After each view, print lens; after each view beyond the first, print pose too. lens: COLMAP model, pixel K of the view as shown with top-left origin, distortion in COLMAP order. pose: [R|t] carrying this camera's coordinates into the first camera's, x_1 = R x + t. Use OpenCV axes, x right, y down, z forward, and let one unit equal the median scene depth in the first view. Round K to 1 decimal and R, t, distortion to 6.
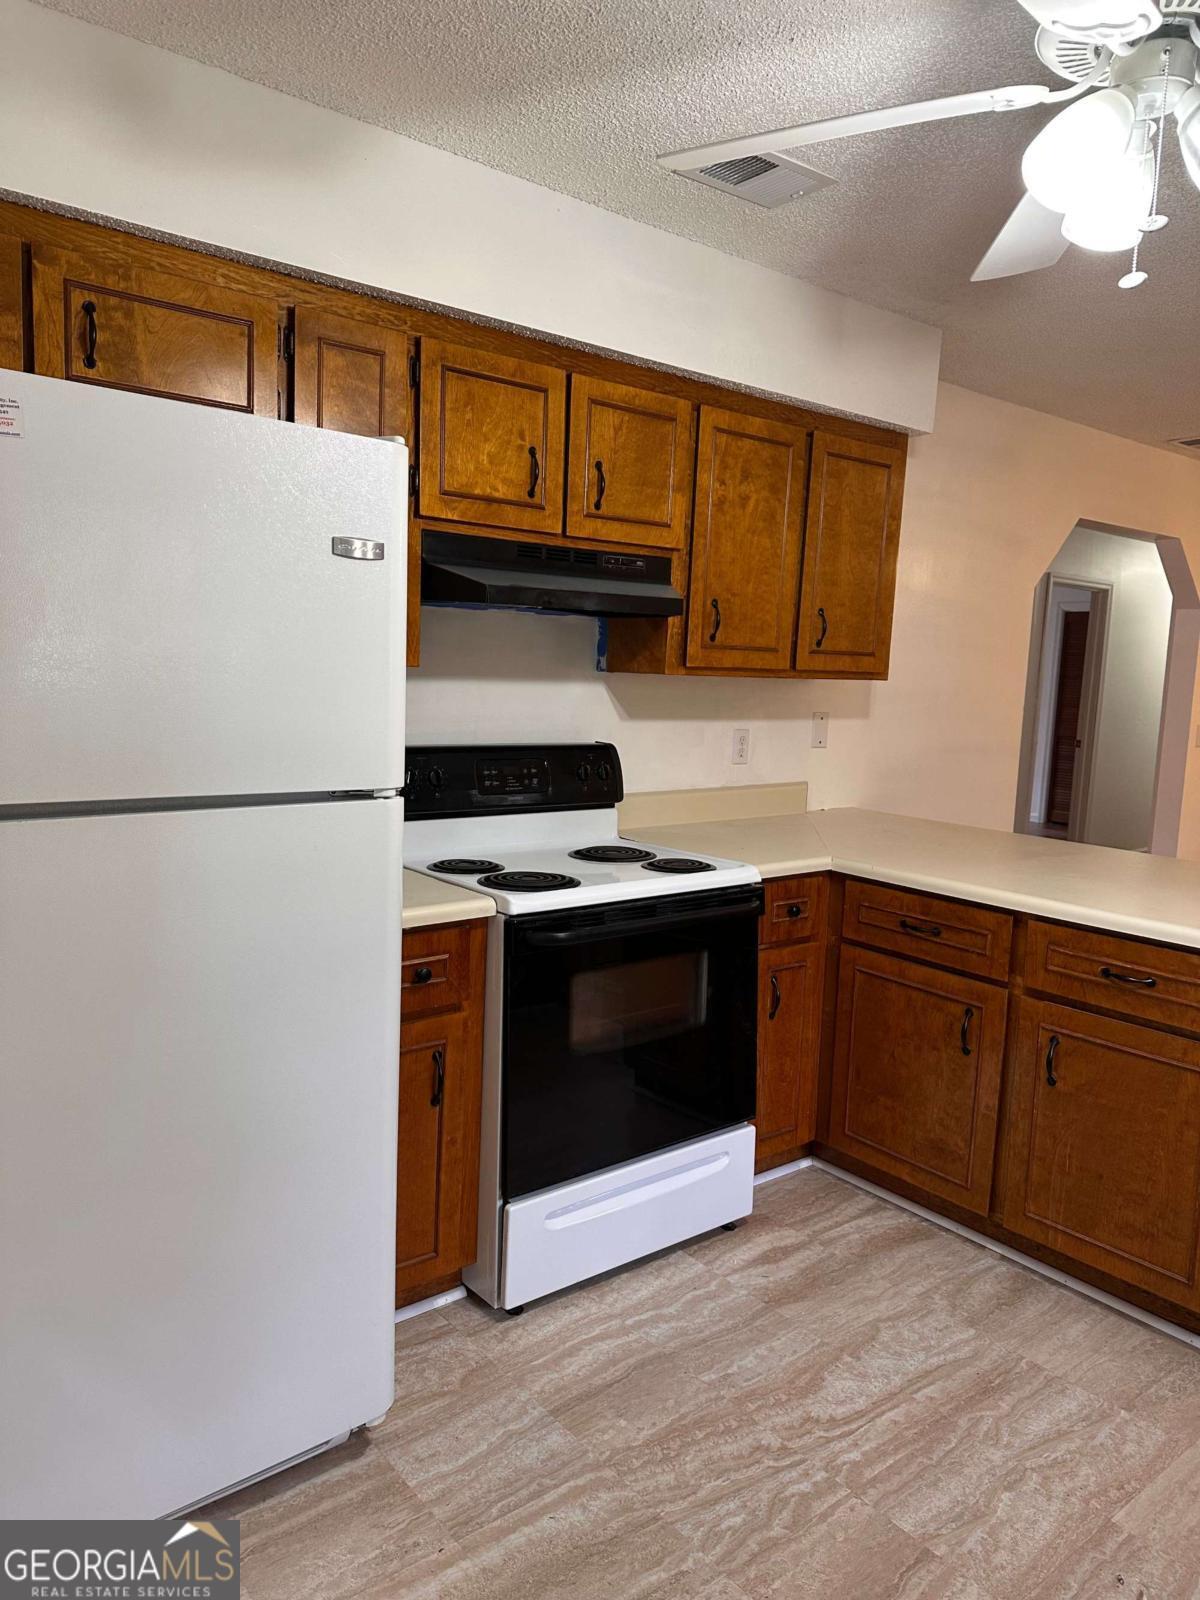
lens RADIAL K [[1124.8, 0, 600.0], [0, 1124.8, 800.0], [0, 0, 1]] dist [0.063892, -0.081070]
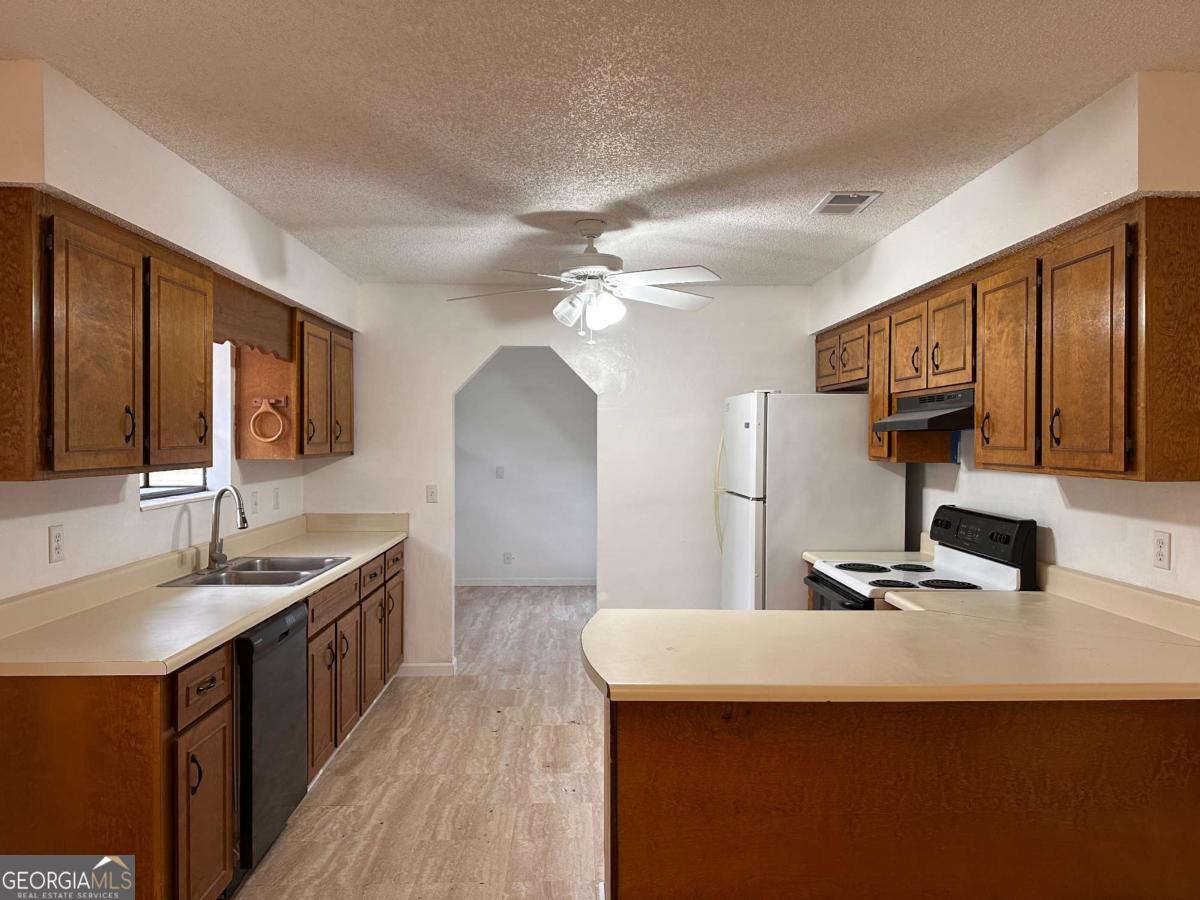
lens RADIAL K [[843.6, 0, 600.0], [0, 843.6, 450.0], [0, 0, 1]] dist [0.063892, -0.081070]
pose [[-0.612697, -0.025004, -0.789922, 1.339684], [-0.119684, 0.990908, 0.061466, -0.159994], [0.781203, 0.132201, -0.610119, 1.430874]]
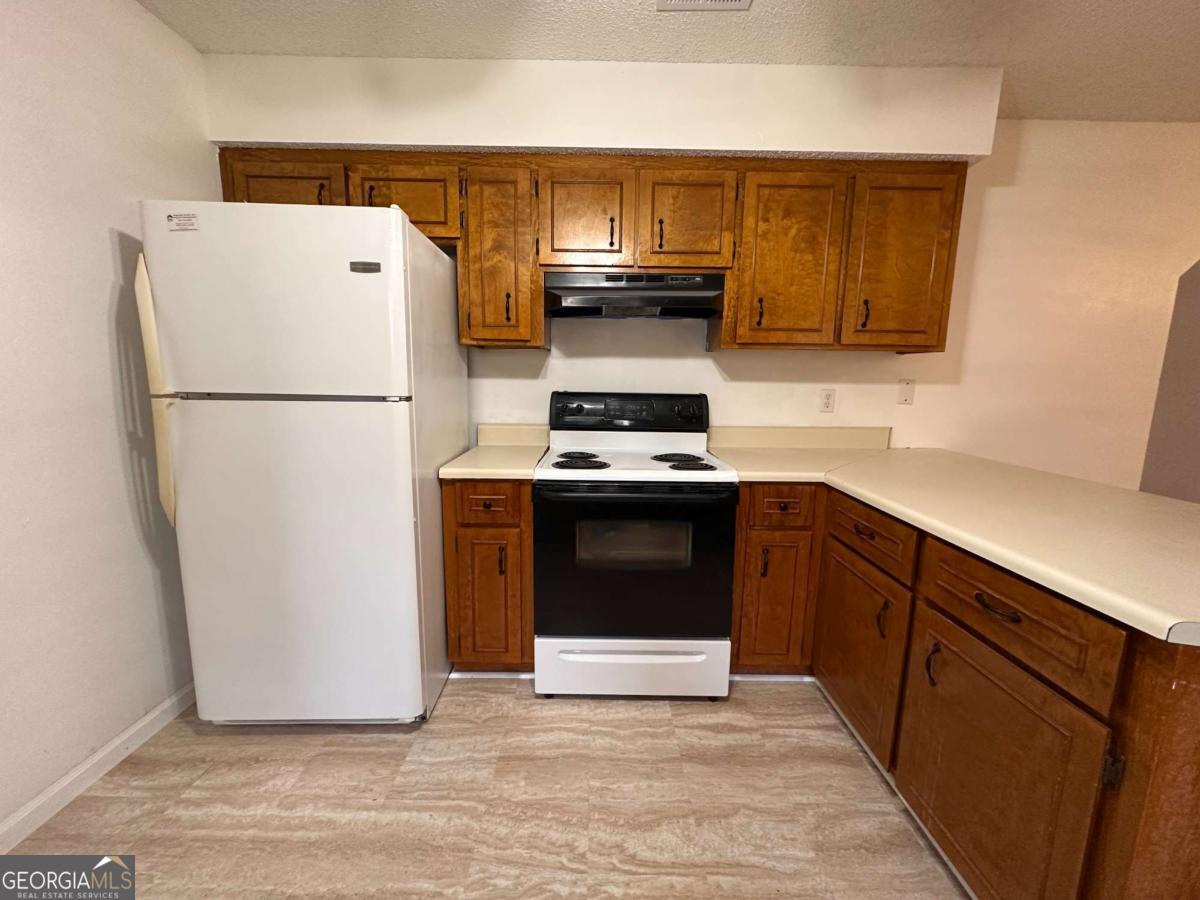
lens RADIAL K [[479.0, 0, 604.7], [0, 479.0, 448.4], [0, 0, 1]] dist [-0.002707, 0.000292]
pose [[0.779274, 0.067749, -0.623010, 0.404988], [-0.060614, 0.997627, 0.032668, 0.020338], [0.623745, 0.012306, 0.781531, 0.406521]]
